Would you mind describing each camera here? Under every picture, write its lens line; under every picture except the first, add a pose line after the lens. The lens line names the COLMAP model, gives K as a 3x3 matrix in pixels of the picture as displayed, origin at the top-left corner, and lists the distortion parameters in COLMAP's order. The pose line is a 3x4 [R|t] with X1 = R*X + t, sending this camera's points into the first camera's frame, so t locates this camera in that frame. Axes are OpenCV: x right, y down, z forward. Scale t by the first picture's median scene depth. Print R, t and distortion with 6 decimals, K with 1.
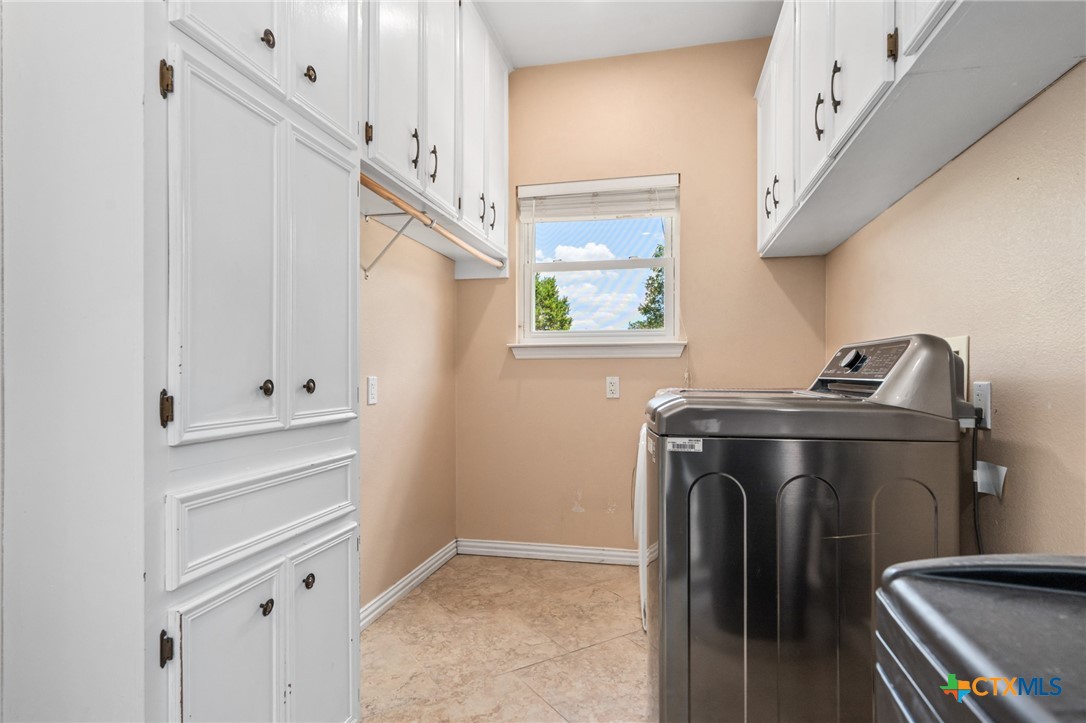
lens RADIAL K [[572.5, 0, 541.5], [0, 572.5, 373.8], [0, 0, 1]] dist [-0.004169, 0.000056]
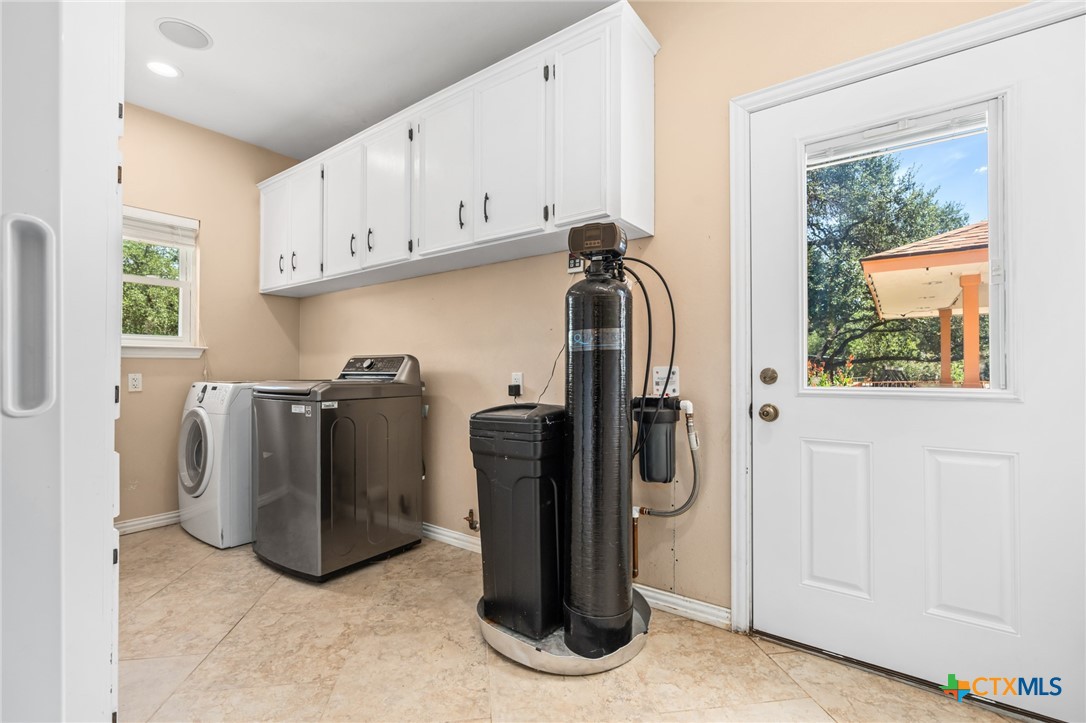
lens RADIAL K [[489.2, 0, 543.0], [0, 489.2, 361.5], [0, 0, 1]] dist [-0.001556, -0.000249]
pose [[0.402477, 0.014791, 0.915311, -0.762214], [0.003410, 0.999838, -0.017657, 0.000604], [-0.915424, 0.010228, 0.402361, -0.296990]]
